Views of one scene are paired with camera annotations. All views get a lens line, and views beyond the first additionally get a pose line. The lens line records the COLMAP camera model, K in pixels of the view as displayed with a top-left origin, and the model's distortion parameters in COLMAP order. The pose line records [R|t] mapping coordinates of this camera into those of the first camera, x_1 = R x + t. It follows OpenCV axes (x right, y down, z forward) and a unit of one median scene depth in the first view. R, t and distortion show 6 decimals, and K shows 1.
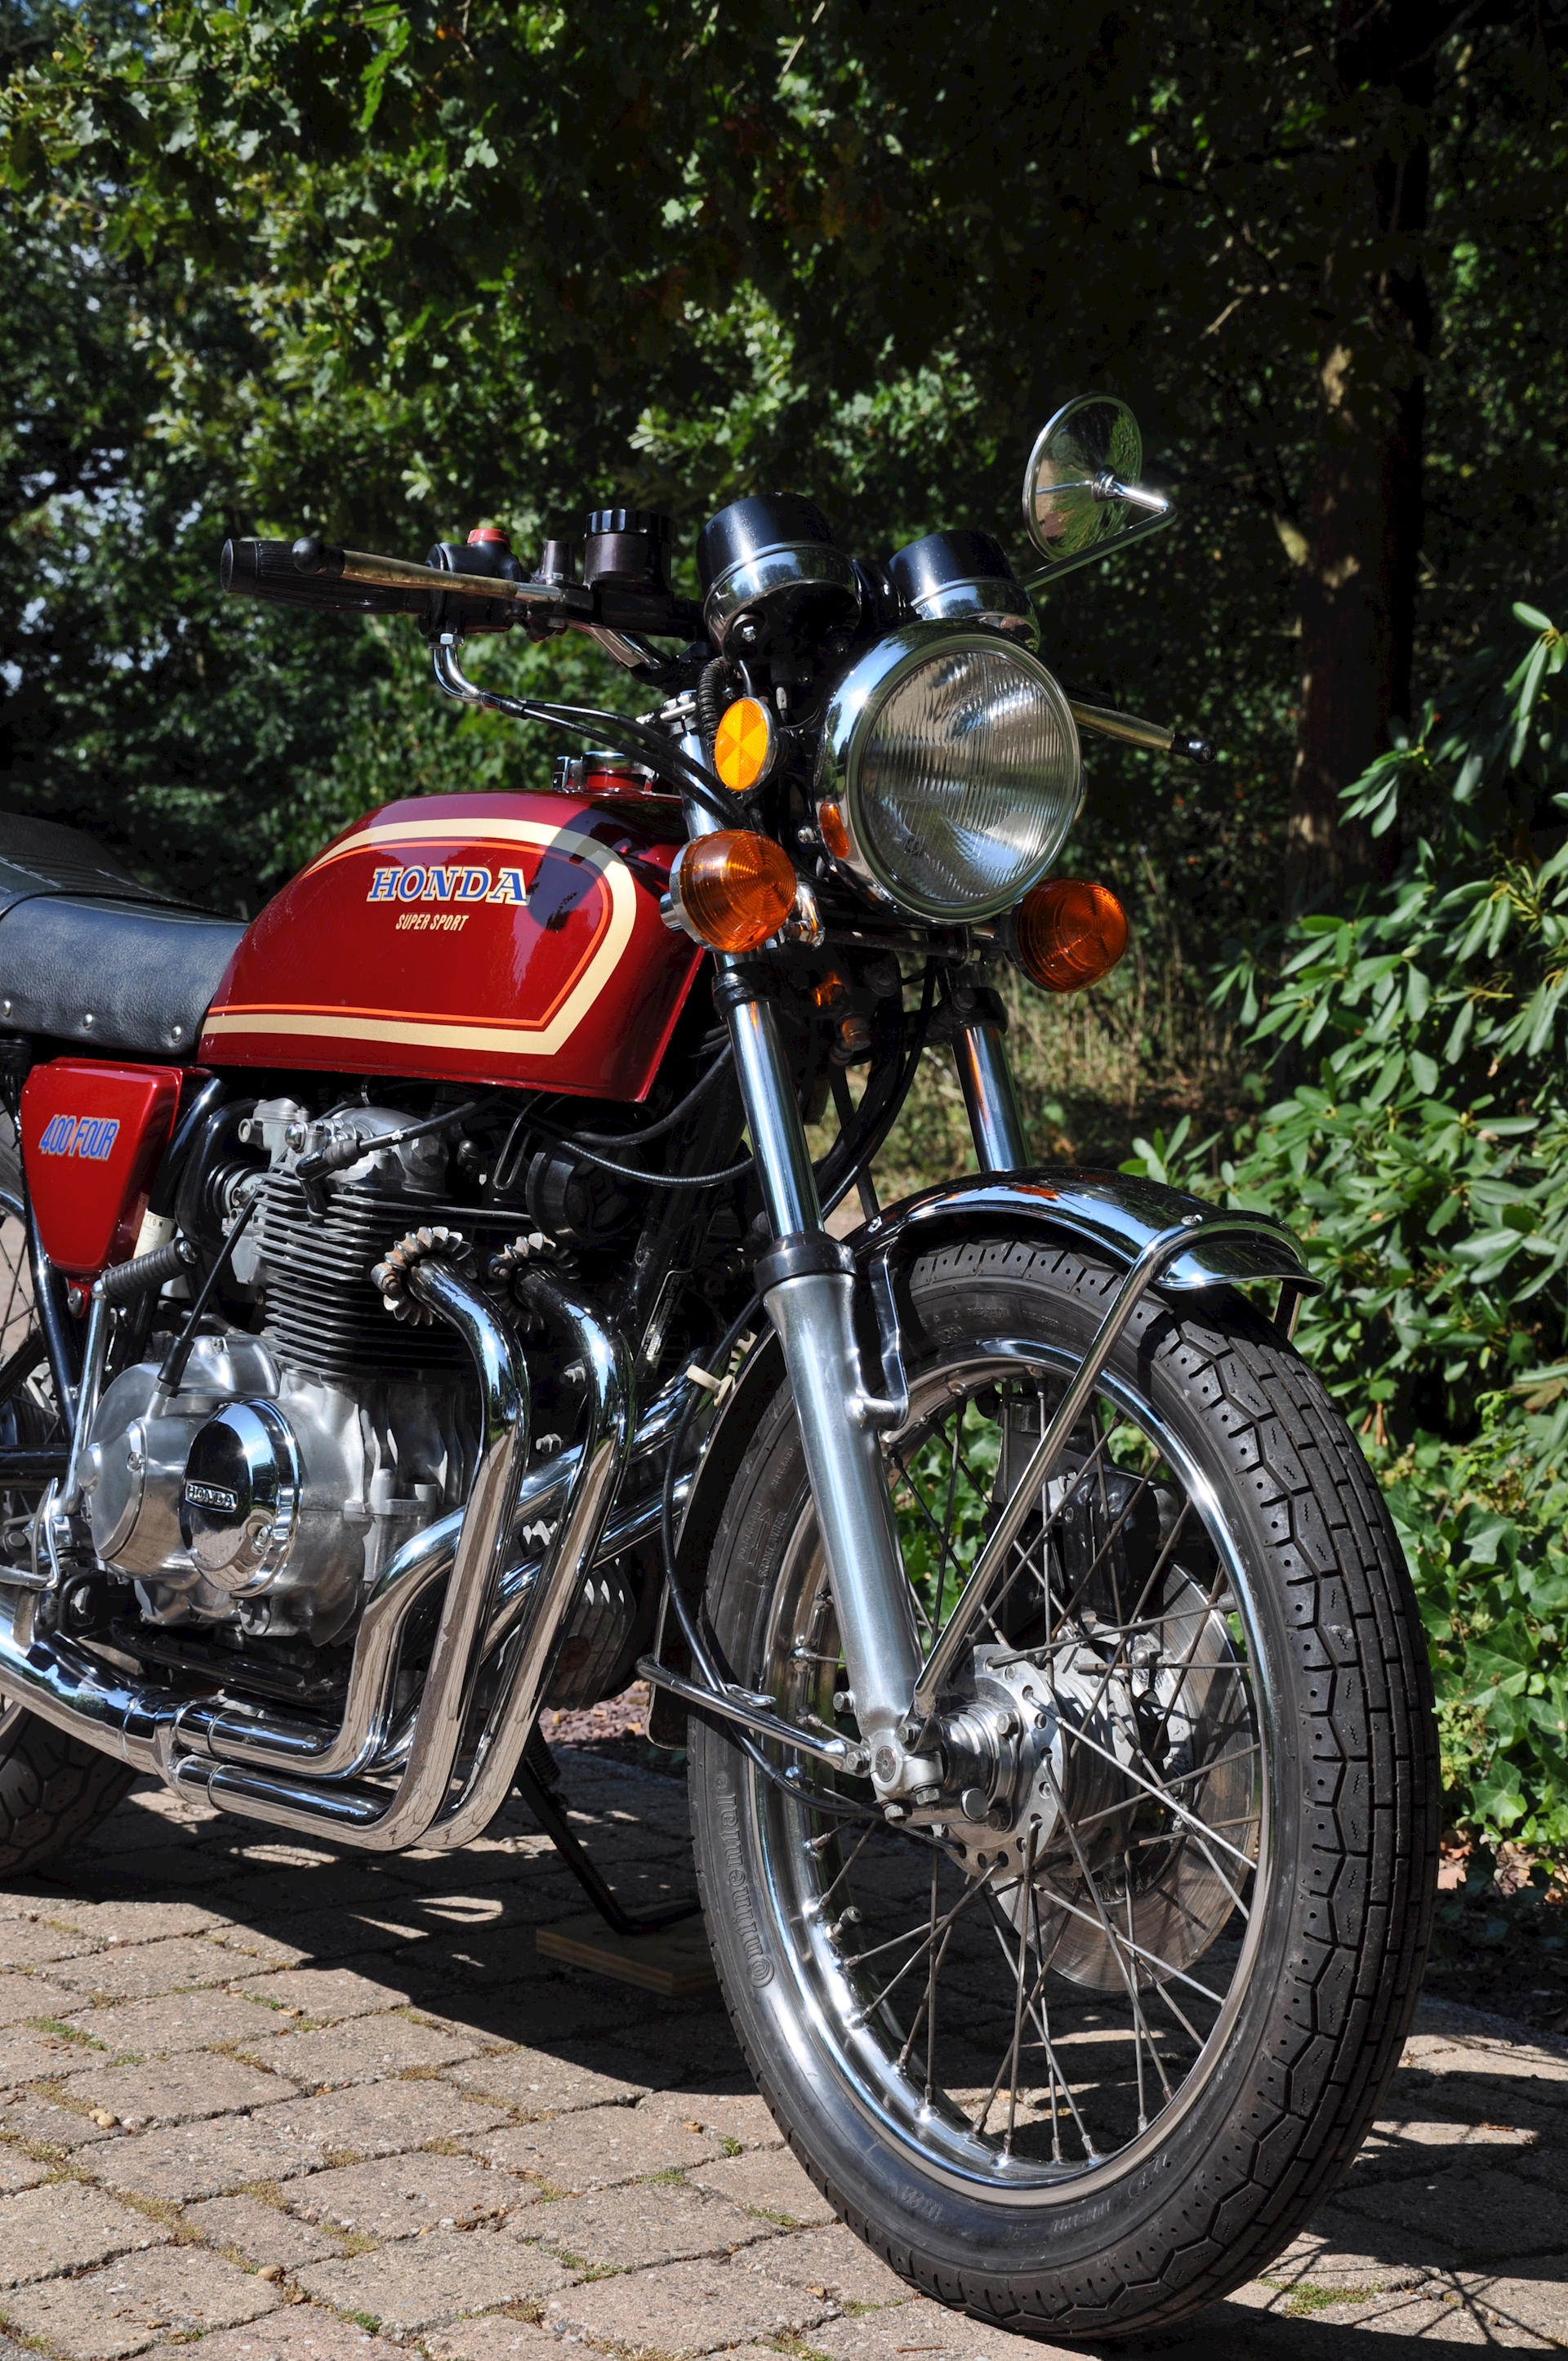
lens RADIAL K [[4111.9, 0, 784.0], [0, 4111.9, 1180.5], [0, 0, 1]] dist [0.197158, 1.163073]
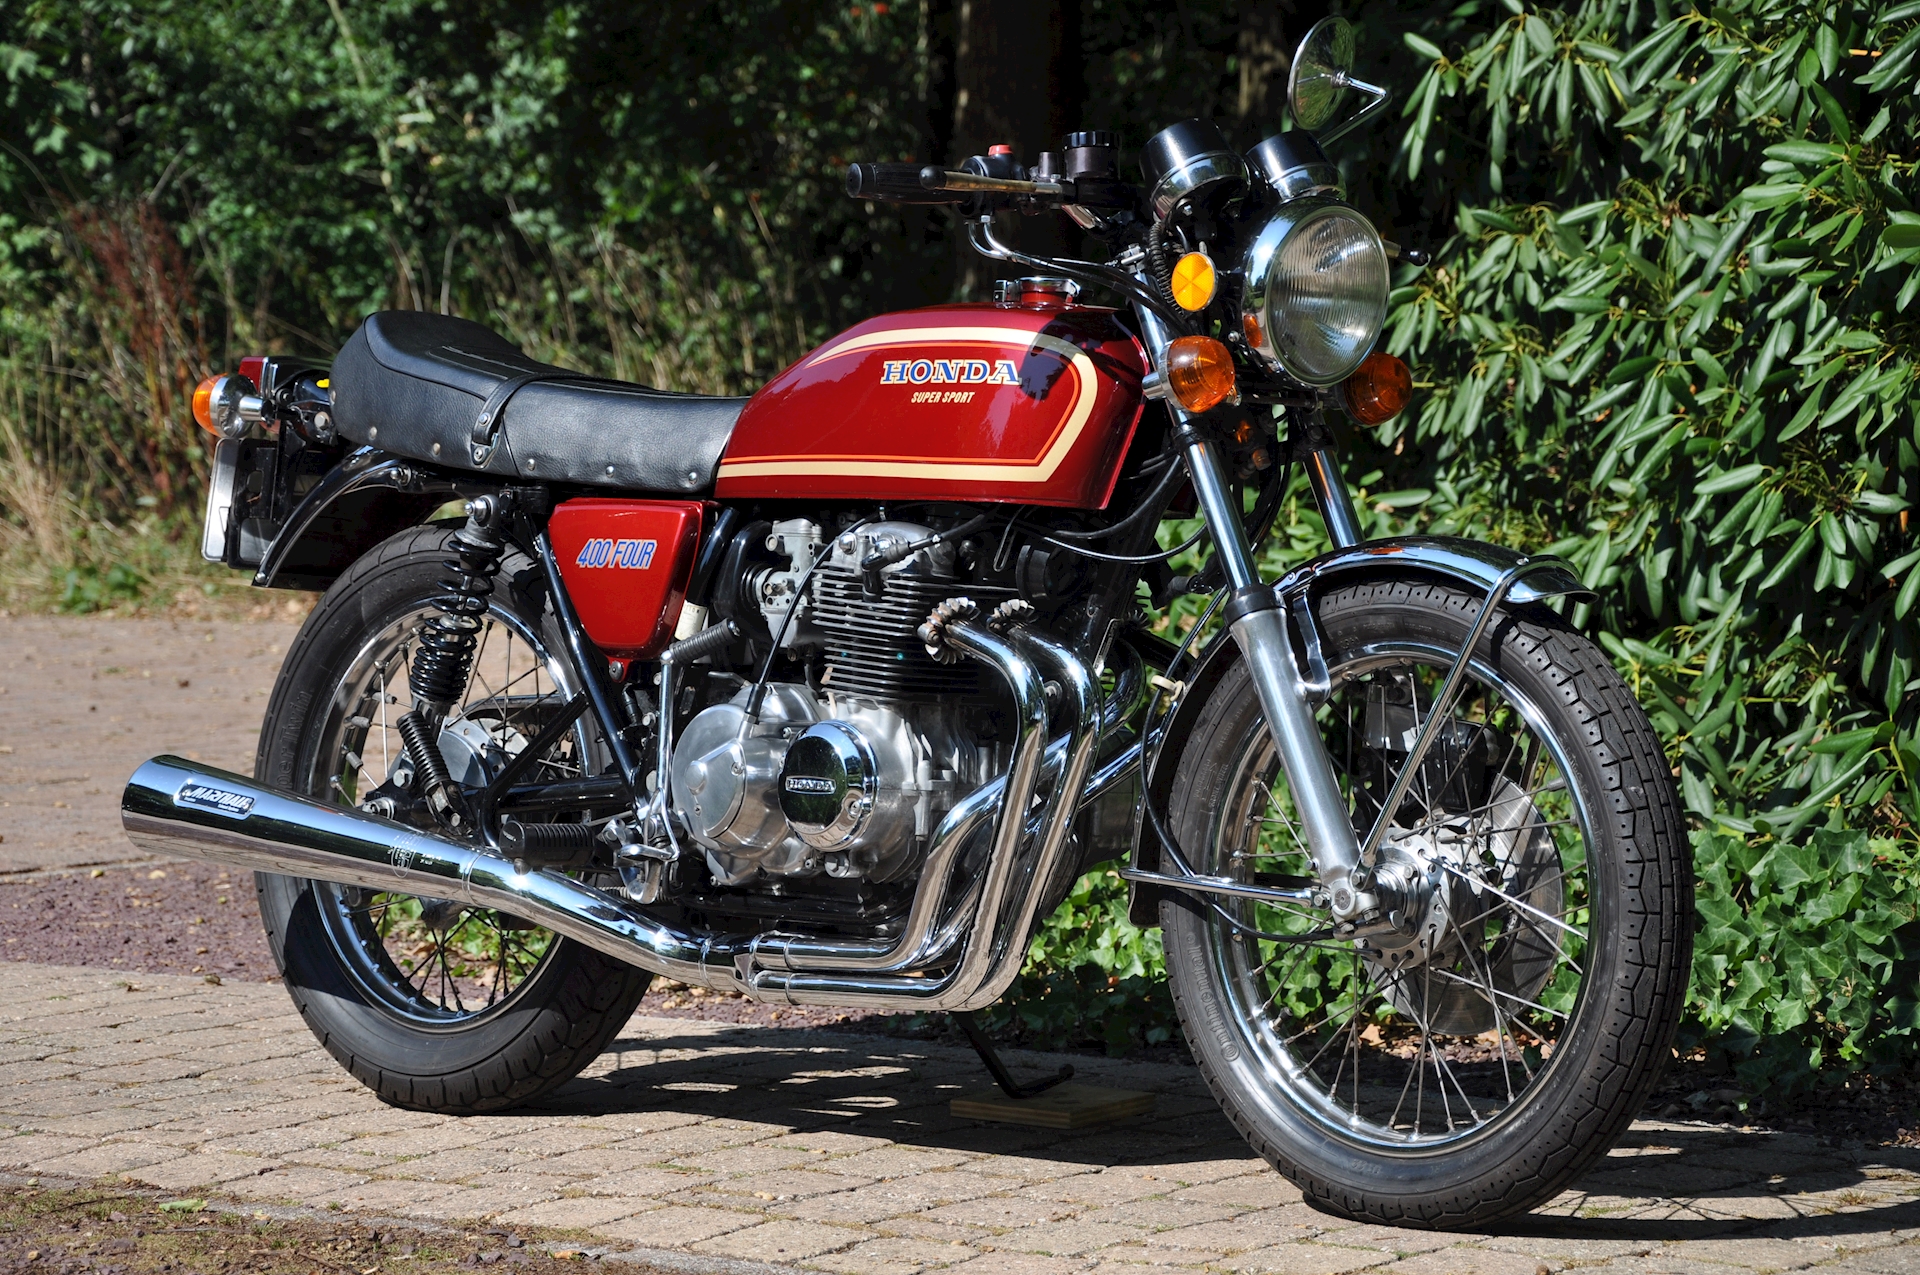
lens RADIAL K [[5664.6, 0, 960.0], [0, 5664.6, 637.5], [0, 0, 1]] dist [0.846494, 0.664319]
pose [[0.985162, -0.050916, 0.163901, -0.433860], [0.049788, 0.998699, 0.010982, 0.002895], [-0.164247, -0.002659, 0.986416, -1.077771]]
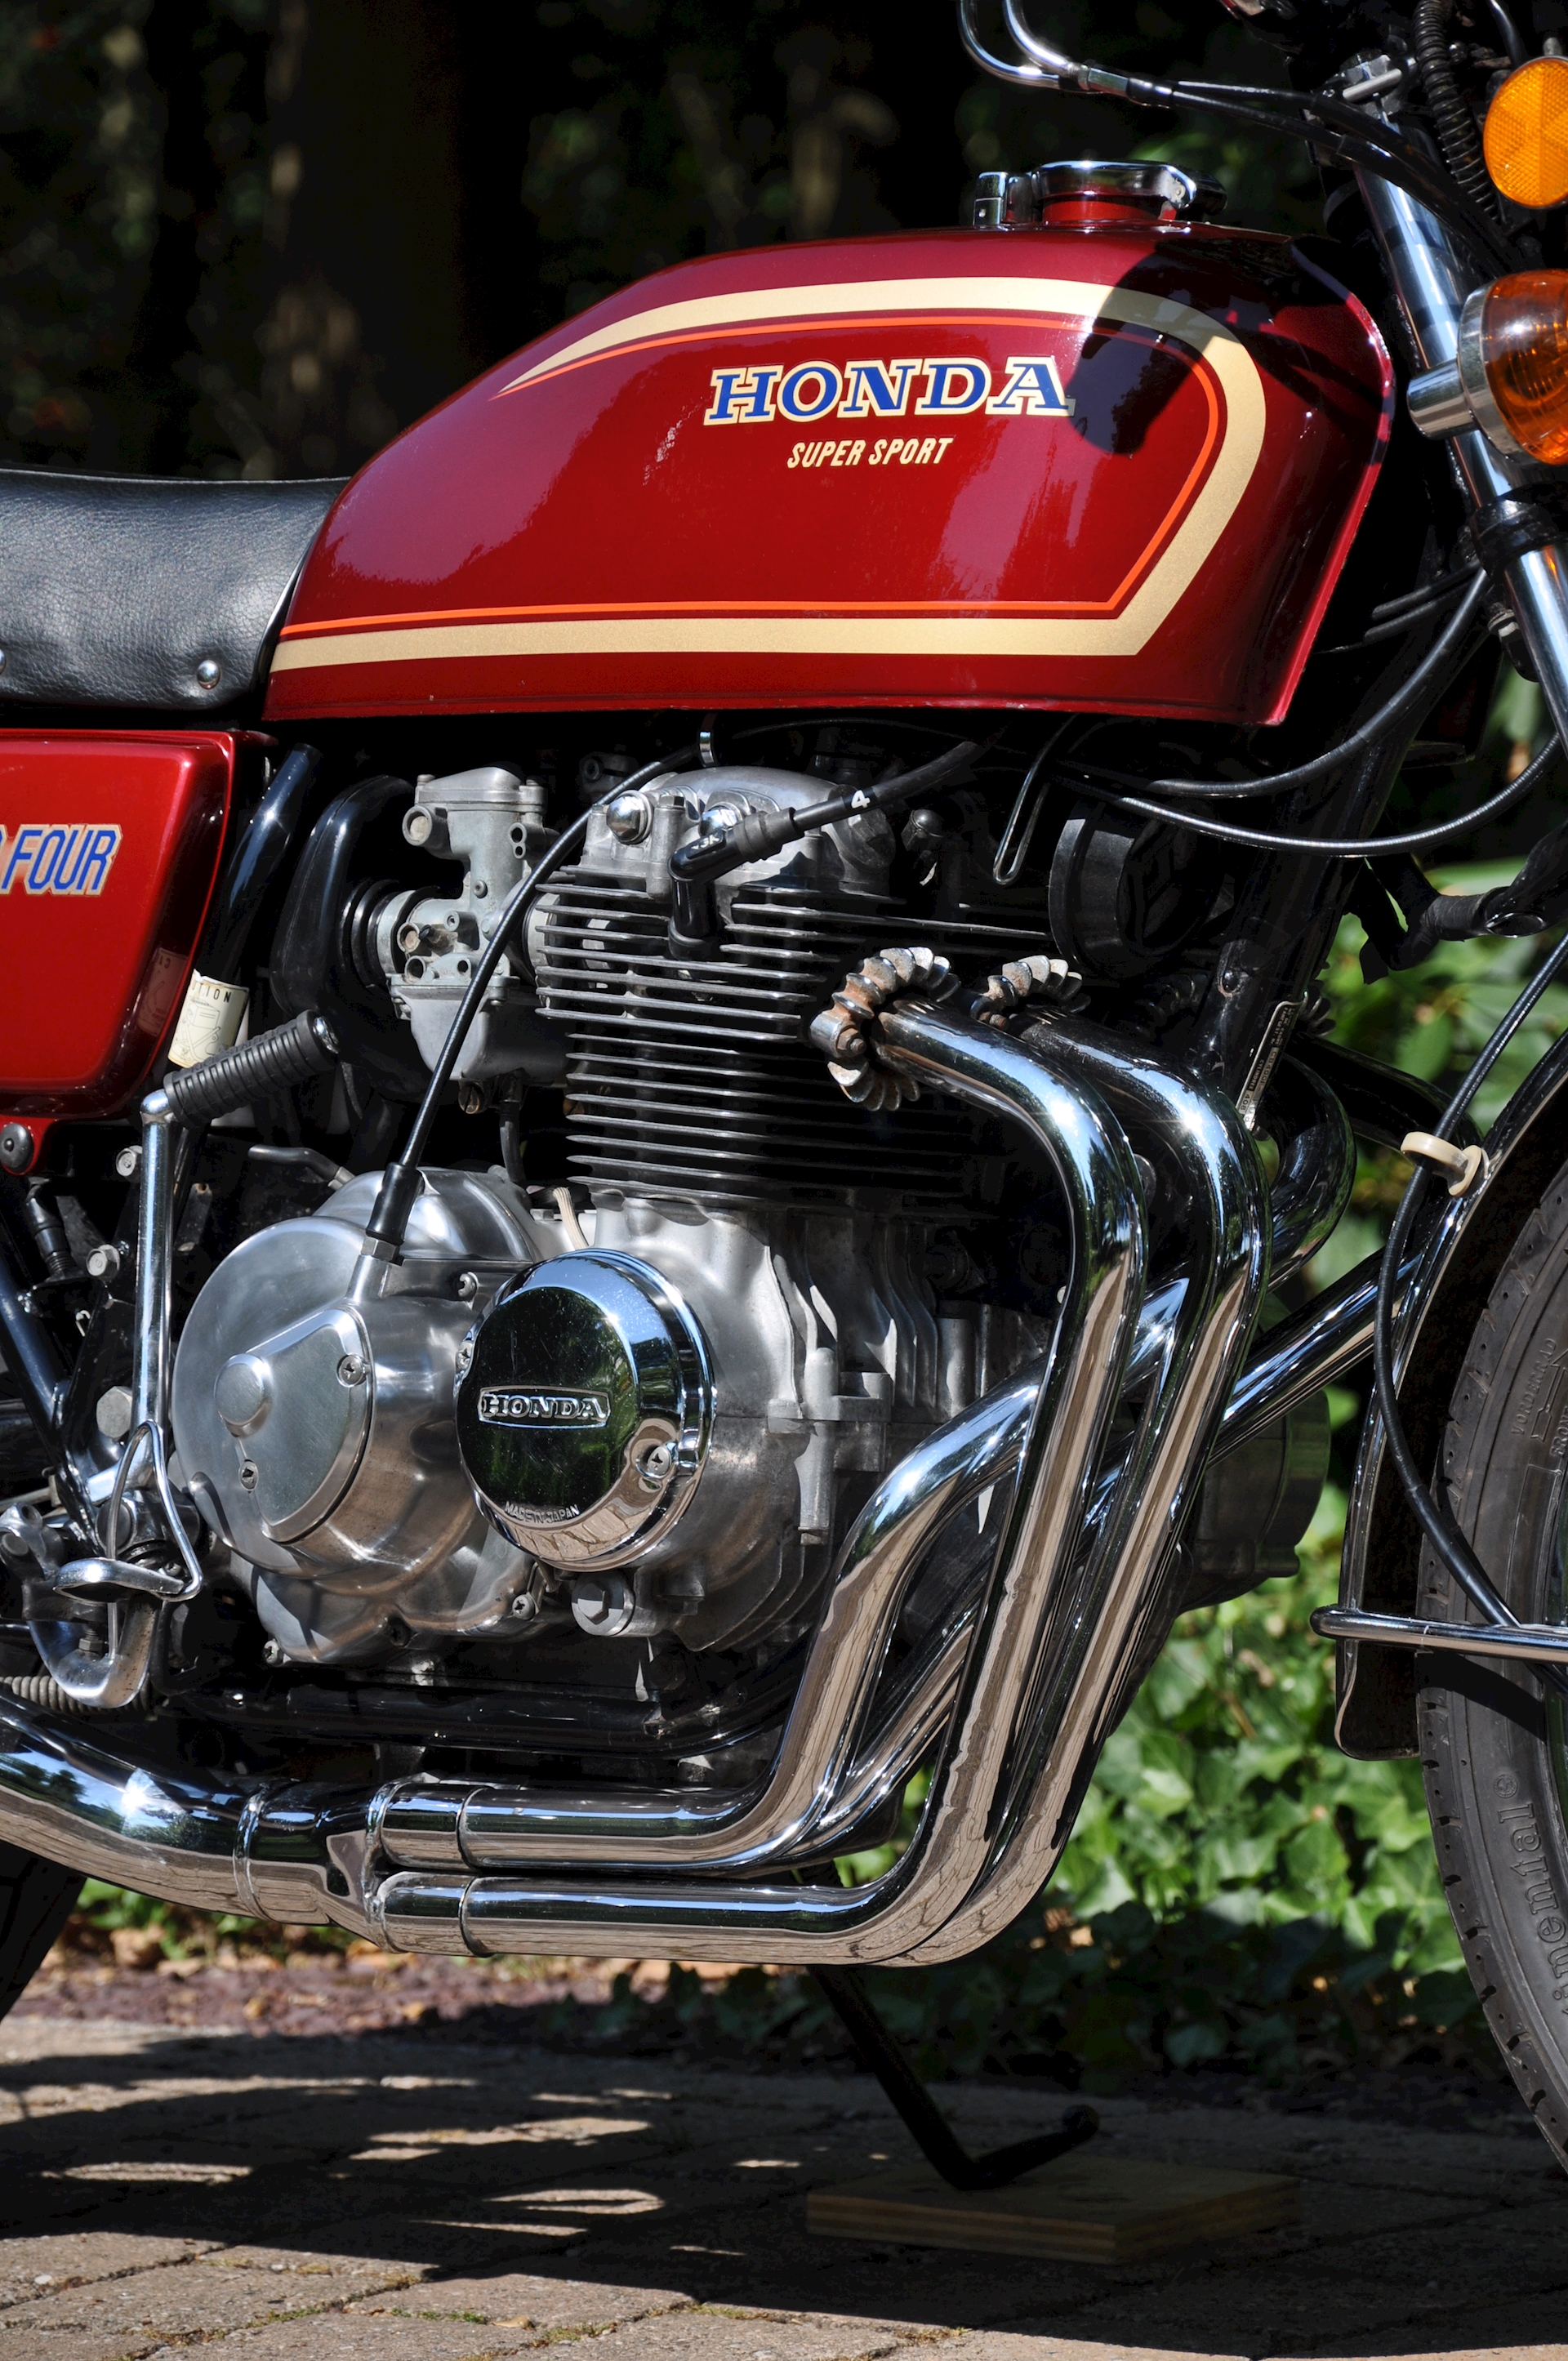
lens RADIAL K [[10598.3, 0, 784.0], [0, 10598.3, 1180.5], [0, 0, 1]] dist [1.702128, 2.360791]
pose [[0.971514, -0.047187, 0.232237, -0.482316], [0.049128, 0.998789, -0.002577, 0.050114], [-0.231834, 0.013913, 0.972656, -0.555223]]
